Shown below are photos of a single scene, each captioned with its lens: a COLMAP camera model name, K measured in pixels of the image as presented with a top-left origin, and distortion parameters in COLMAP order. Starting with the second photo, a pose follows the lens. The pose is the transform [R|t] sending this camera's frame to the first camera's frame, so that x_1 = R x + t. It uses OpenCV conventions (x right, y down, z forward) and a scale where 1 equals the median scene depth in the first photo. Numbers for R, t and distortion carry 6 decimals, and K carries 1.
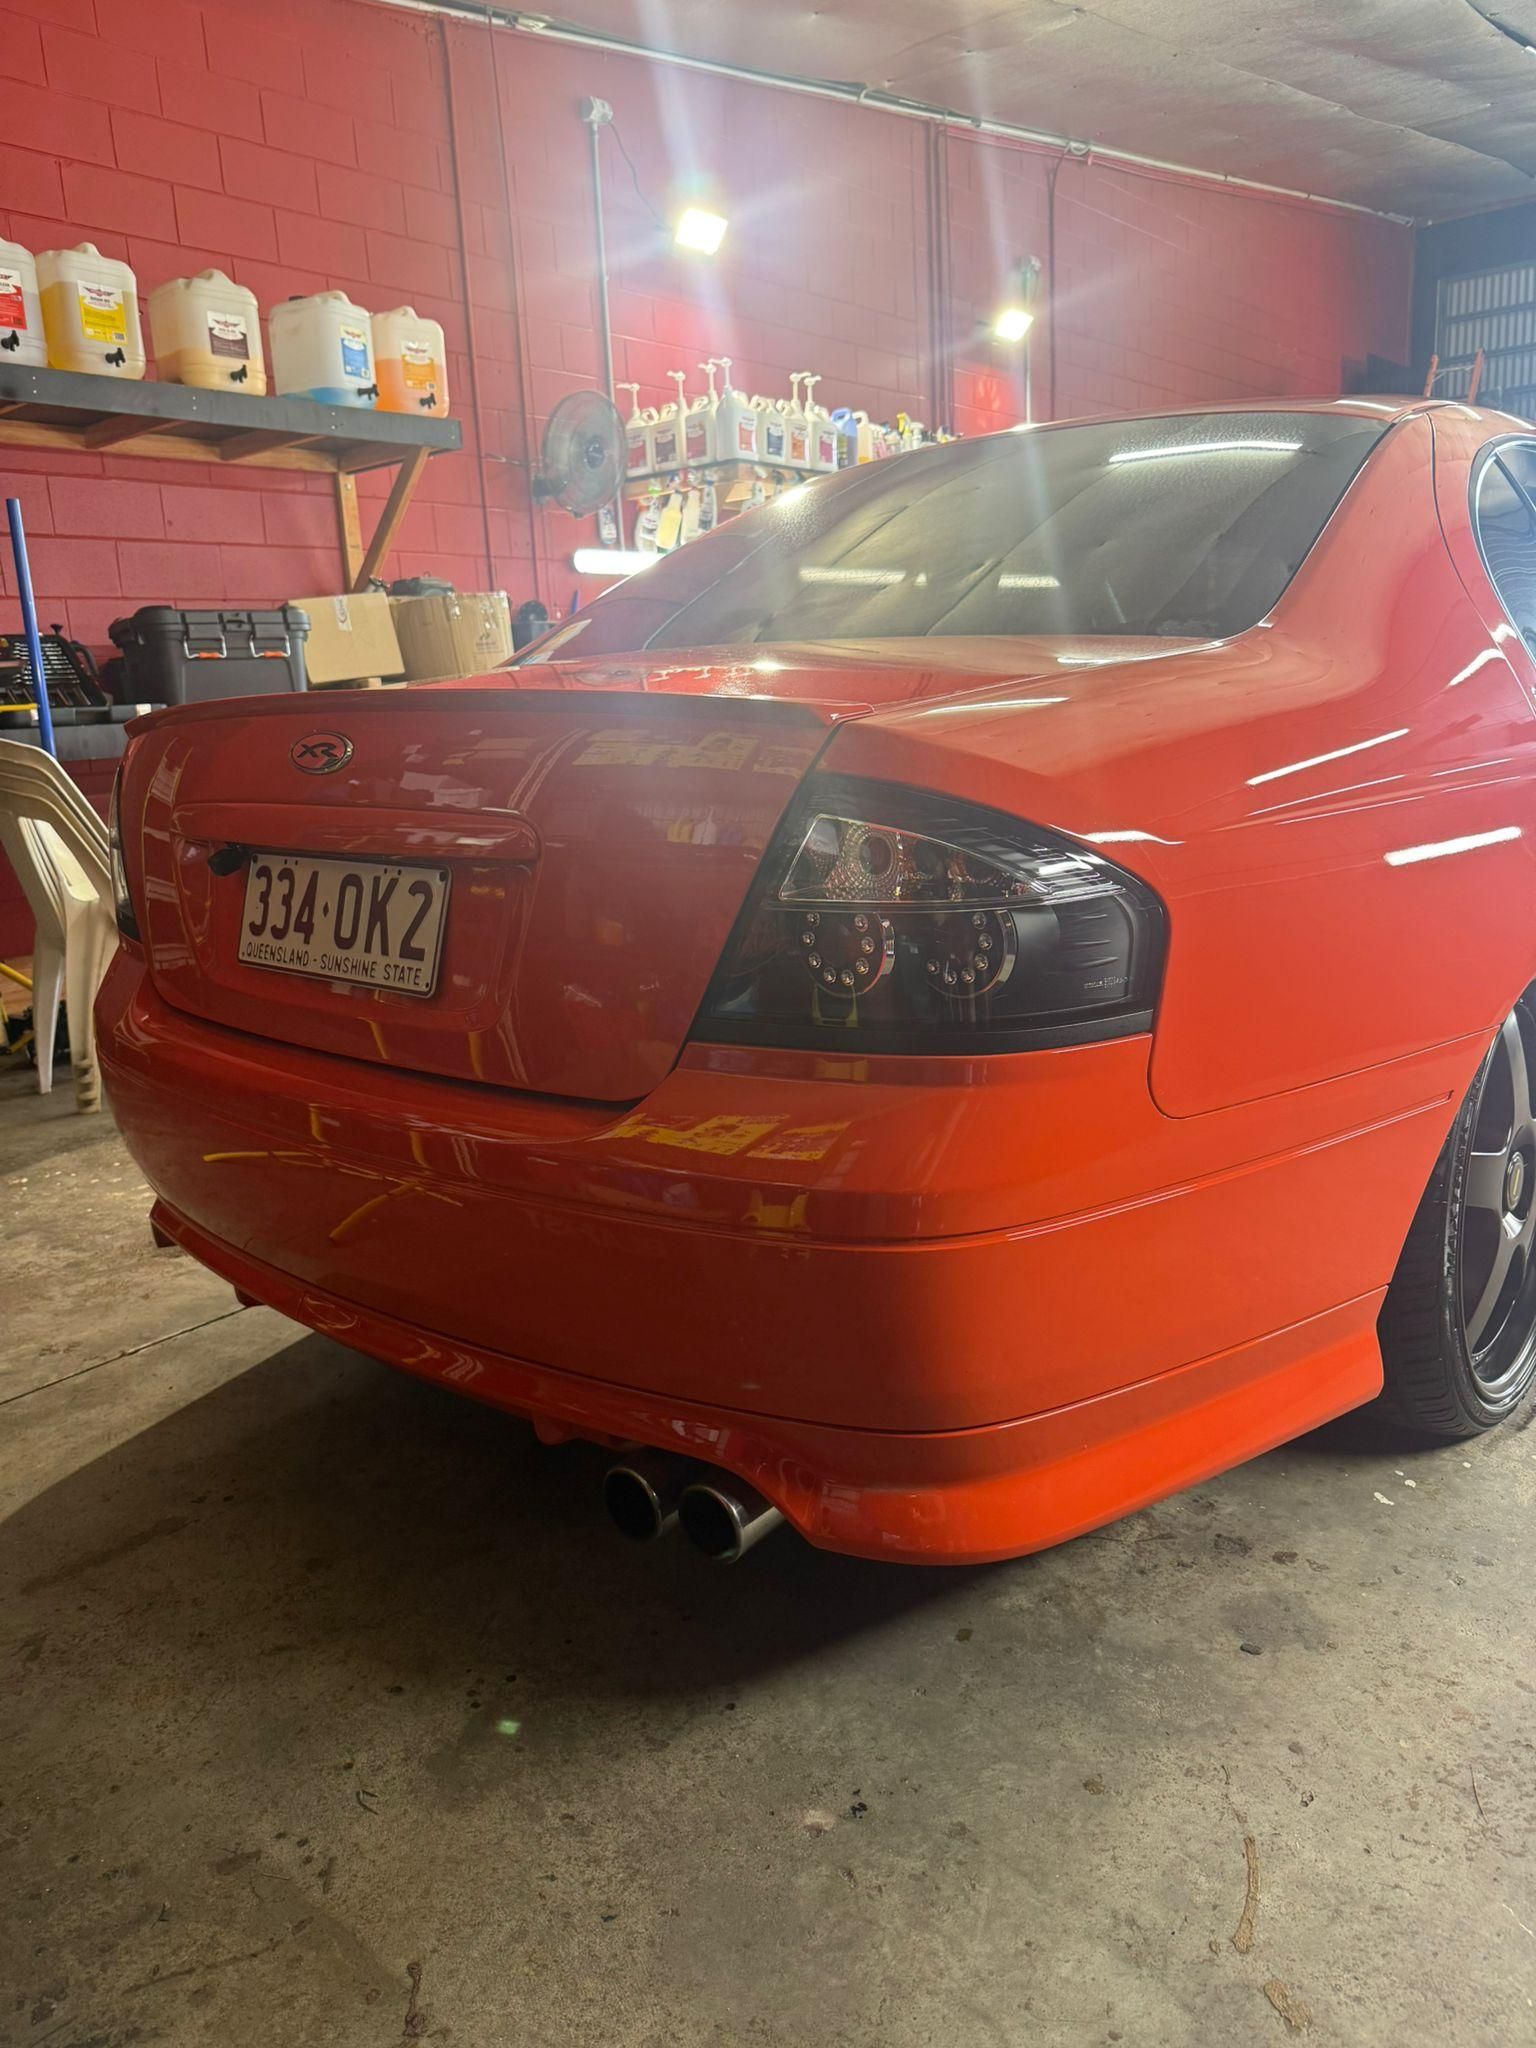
lens RADIAL K [[1444.0, 0, 757.4], [0, 1444.0, 1026.2], [0, 0, 1]] dist [-0.002690, -0.001576]
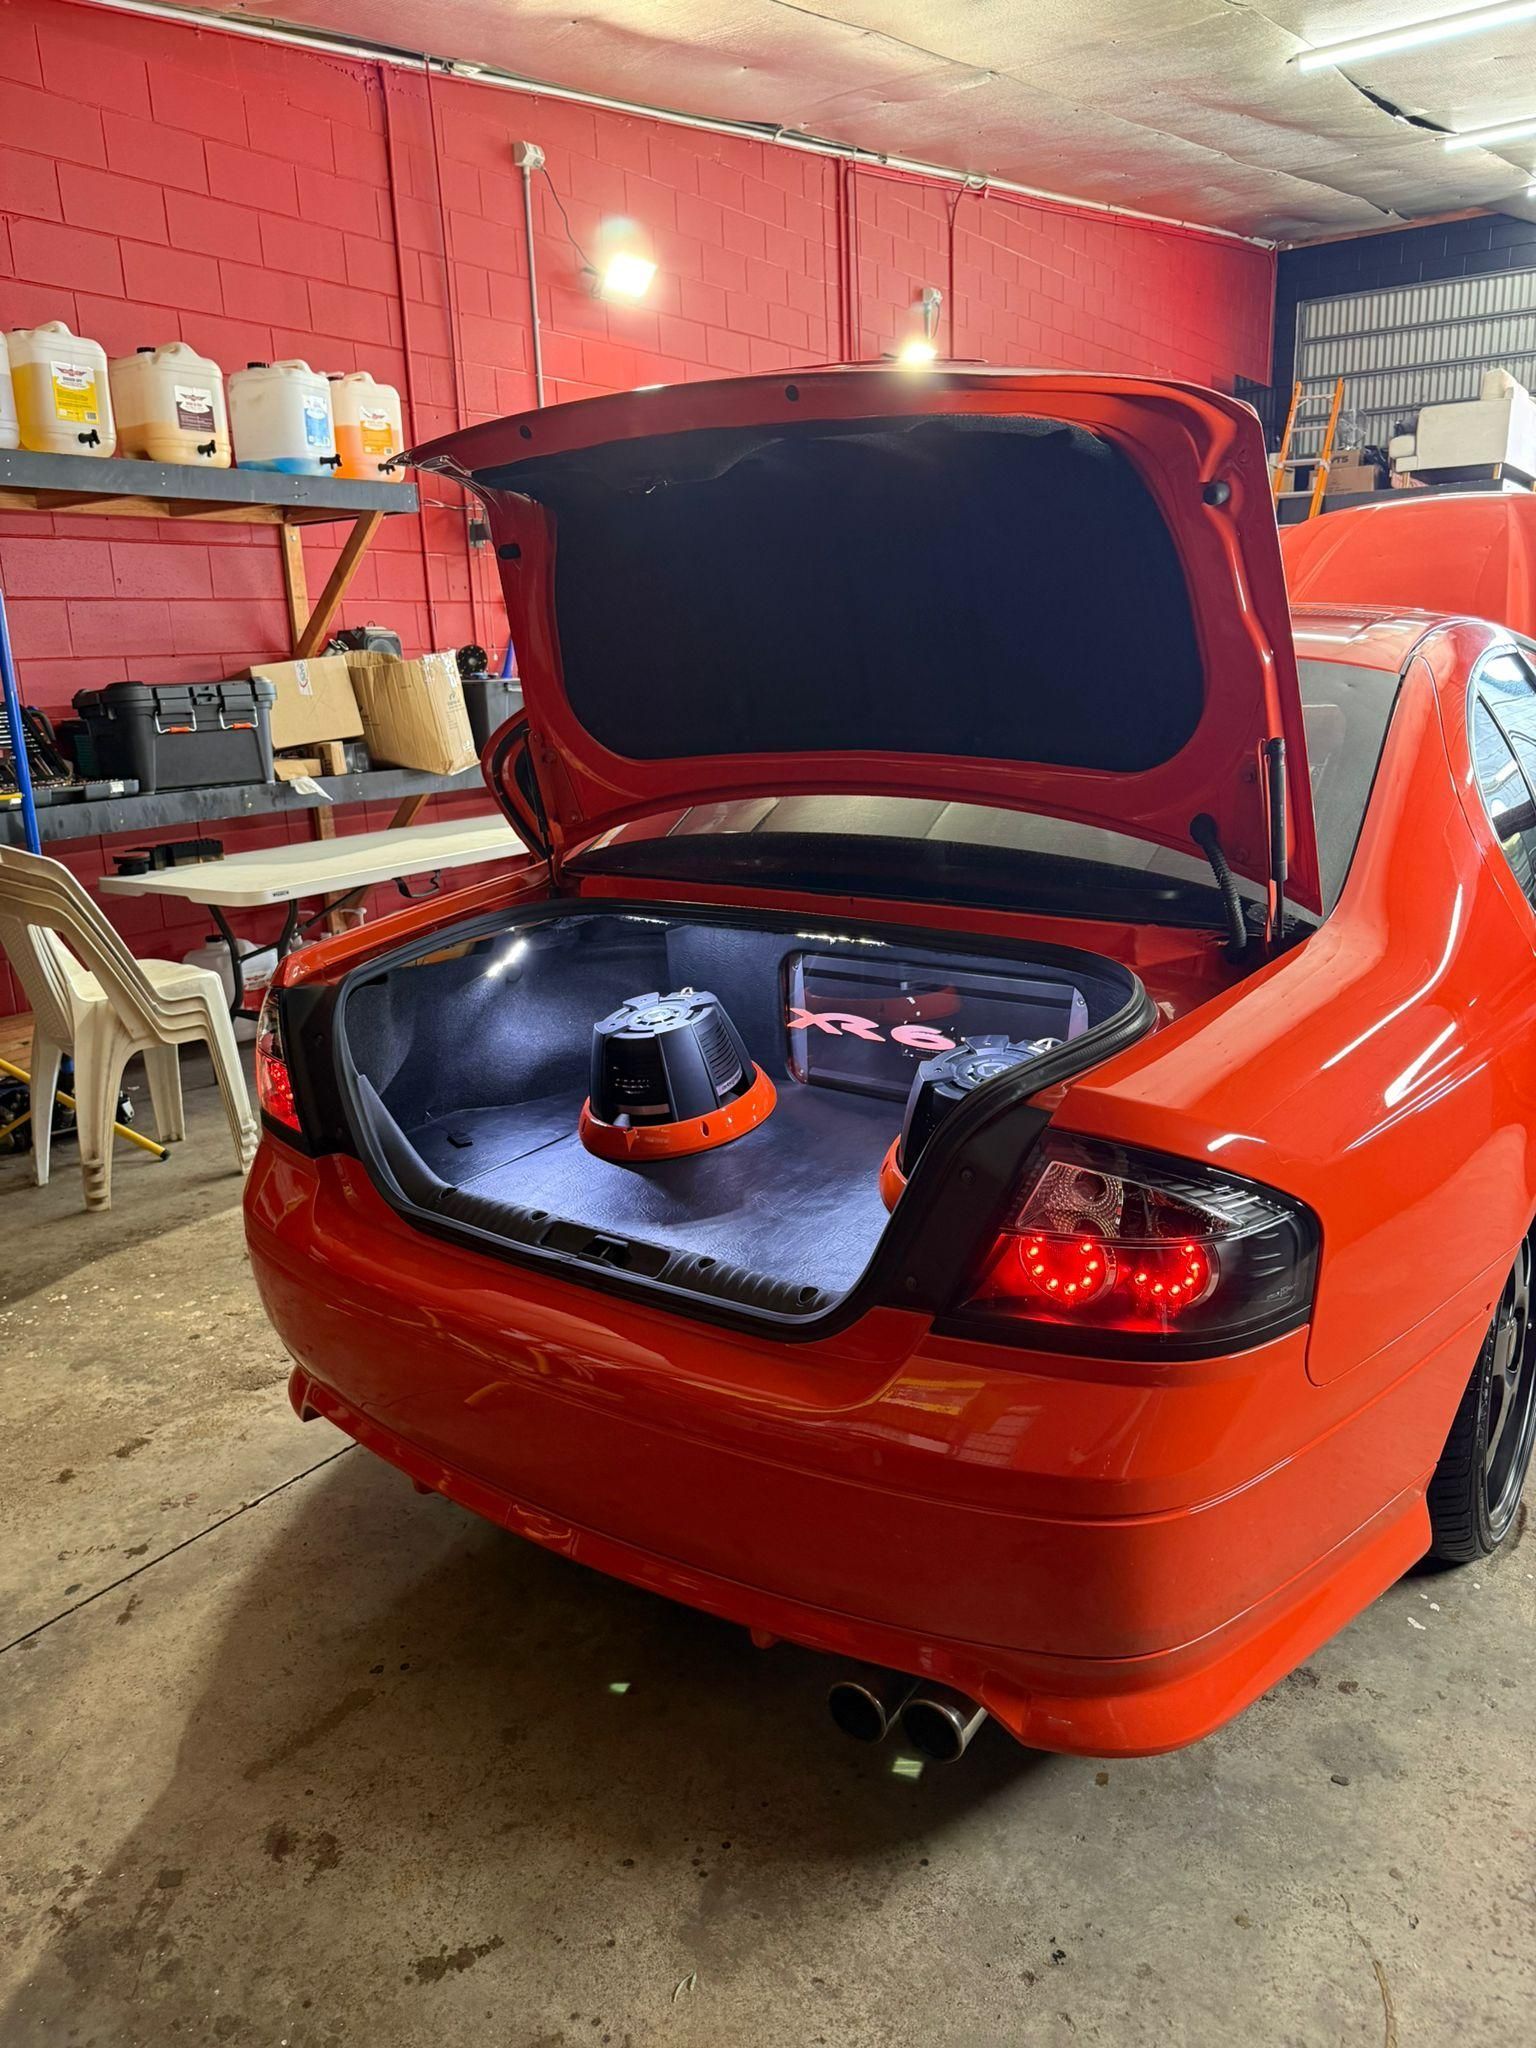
lens RADIAL K [[1440.6, 0, 768.0], [0, 1440.6, 1024.0], [0, 0, 1]] dist [0.003301, -0.007778]
pose [[0.994779, -0.009978, 0.101562, -0.136260], [0.007805, 0.999732, 0.021777, -0.125786], [-0.101752, -0.020871, 0.994591, -0.074005]]
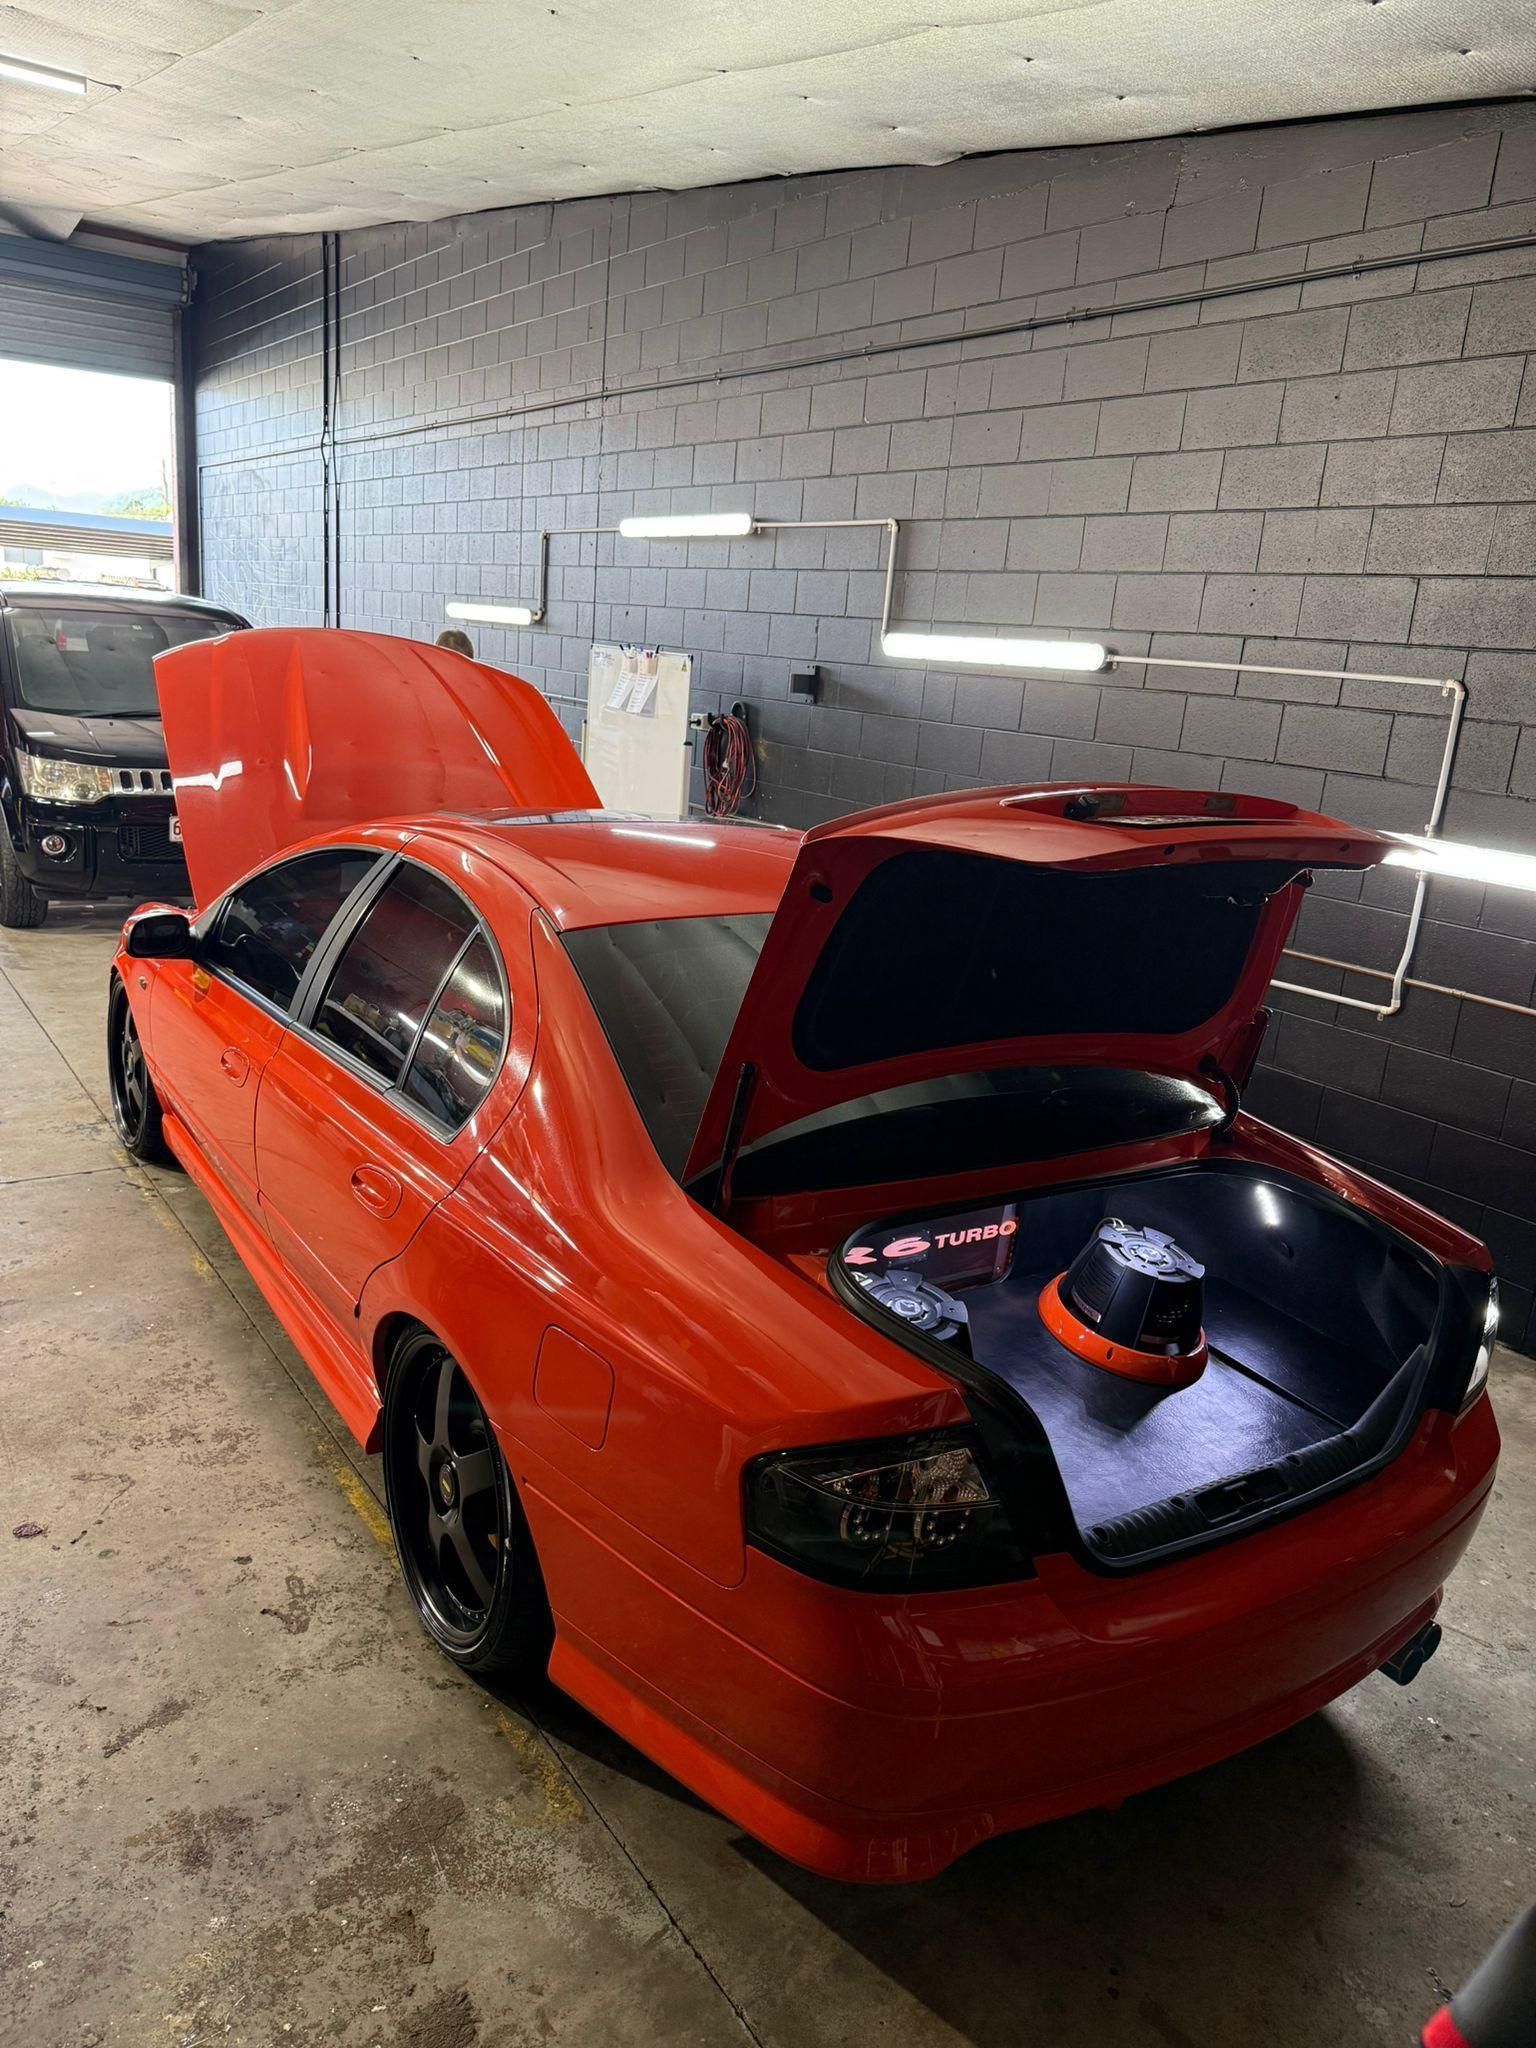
lens RADIAL K [[1444.0, 0, 757.4], [0, 1444.0, 1026.2], [0, 0, 1]] dist [-0.002690, -0.001576]
pose [[0.257341, -0.176839, 0.950002, -0.960372], [0.129746, 0.980534, 0.147376, -0.427866], [-0.957571, 0.085333, 0.275276, 0.607580]]
